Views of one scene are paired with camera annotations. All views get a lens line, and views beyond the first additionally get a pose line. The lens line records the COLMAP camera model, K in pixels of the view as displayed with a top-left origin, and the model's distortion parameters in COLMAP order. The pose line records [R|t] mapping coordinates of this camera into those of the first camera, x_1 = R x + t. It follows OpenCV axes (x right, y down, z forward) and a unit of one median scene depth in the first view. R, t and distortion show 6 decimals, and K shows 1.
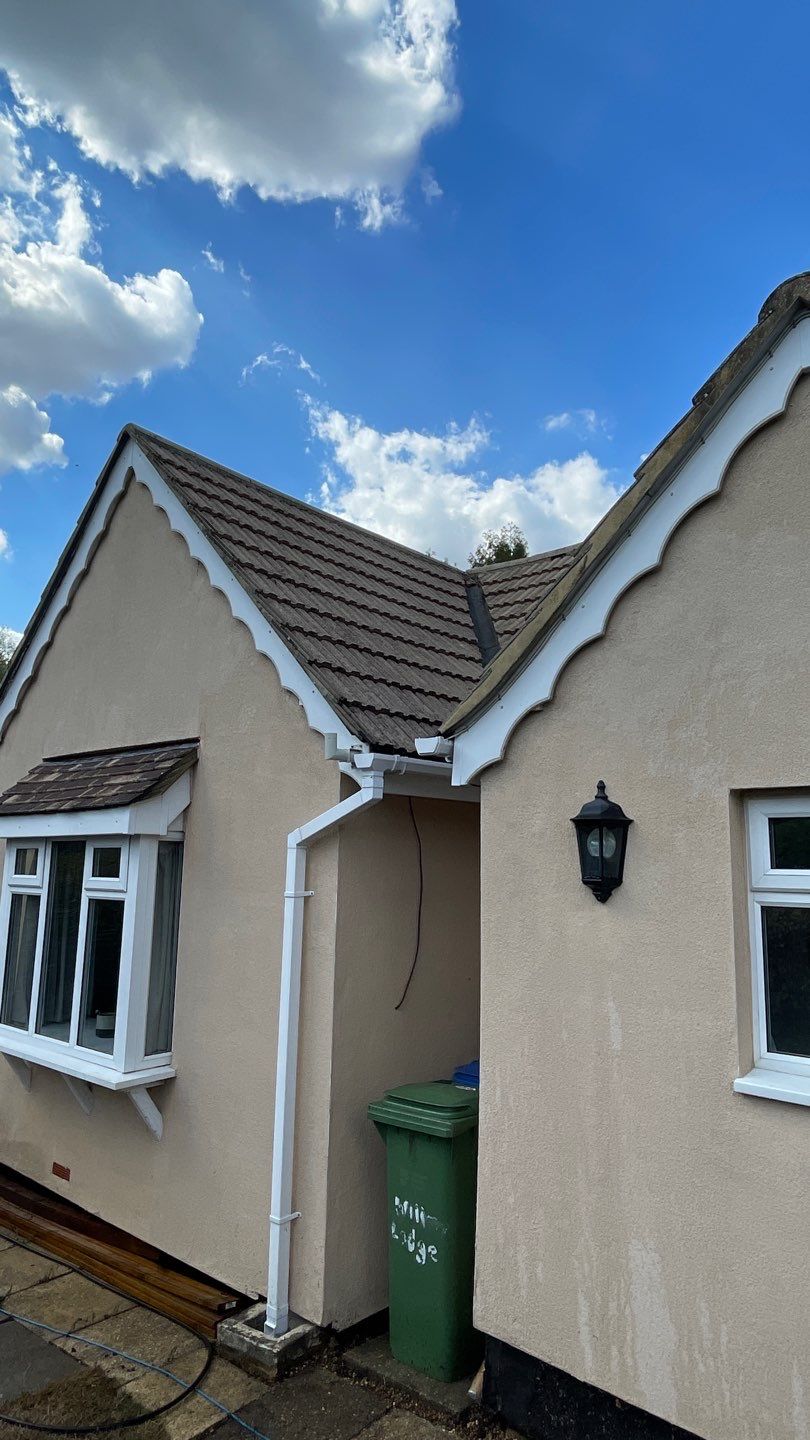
lens RADIAL K [[863.5, 0, 405.0], [0, 863.5, 720.0], [0, 0, 1]] dist [-0.004828, 0.000473]
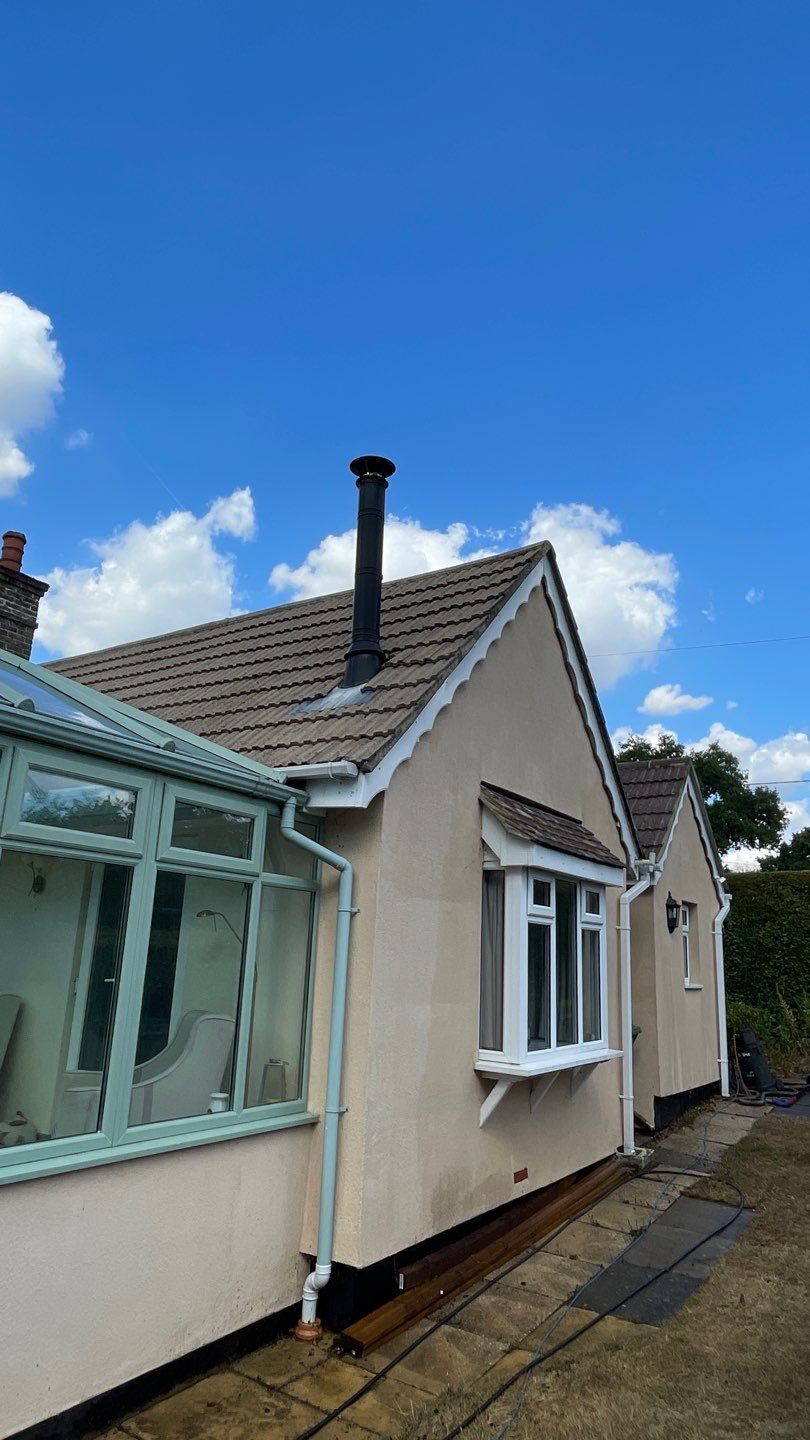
lens RADIAL K [[863.5, 0, 405.0], [0, 863.5, 720.0], [0, 0, 1]] dist [-0.004828, 0.000473]
pose [[-0.147838, 0.232721, 0.961241, -1.725993], [-0.211093, 0.942100, -0.260553, 0.319074], [-0.966221, -0.241431, -0.090152, 1.513164]]
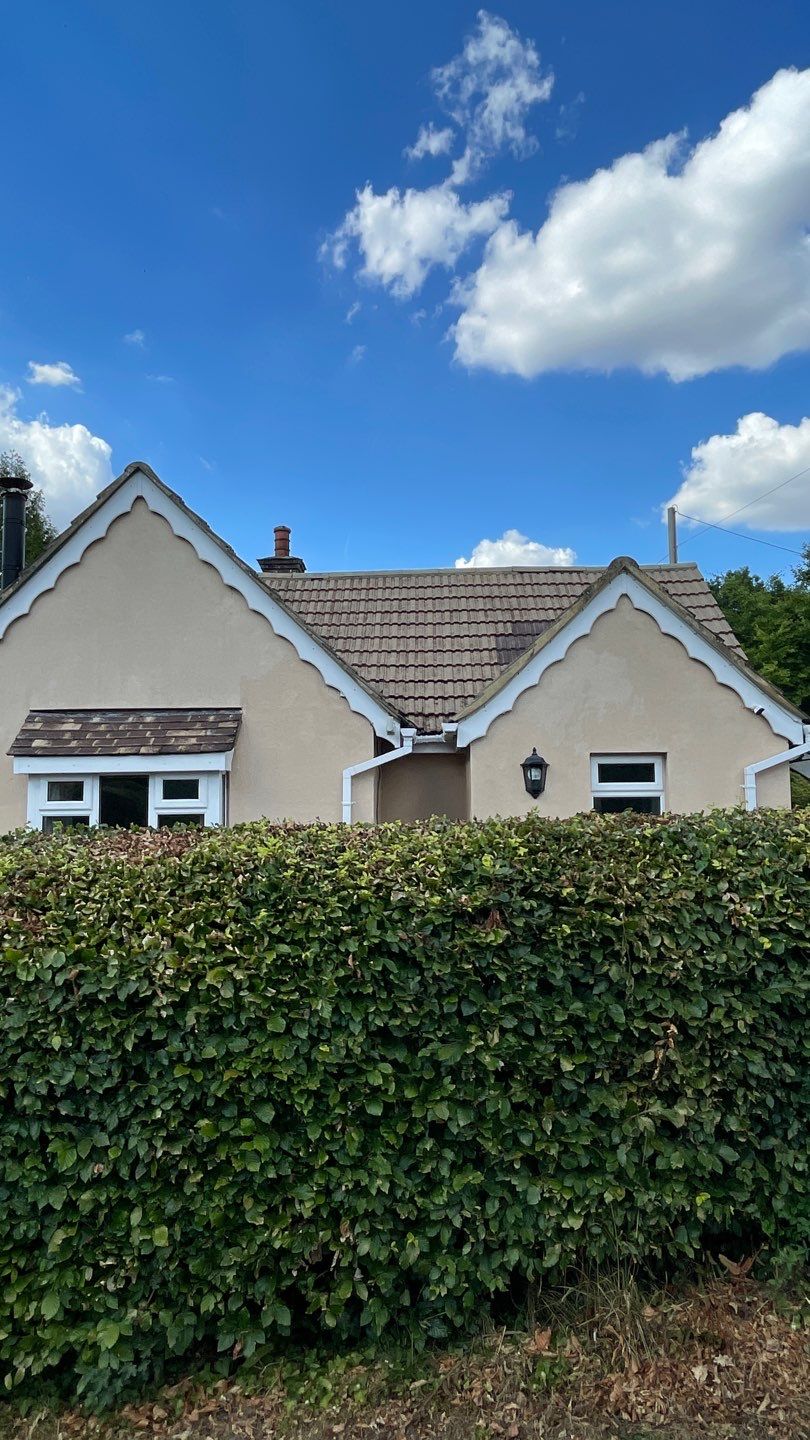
lens RADIAL K [[863.5, 0, 405.0], [0, 863.5, 720.0], [0, 0, 1]] dist [-0.004828, 0.000473]
pose [[0.759332, 0.036717, 0.649667, -1.036101], [-0.083670, 0.995628, 0.041525, -0.046849], [-0.645302, -0.085889, 0.759084, -0.359358]]
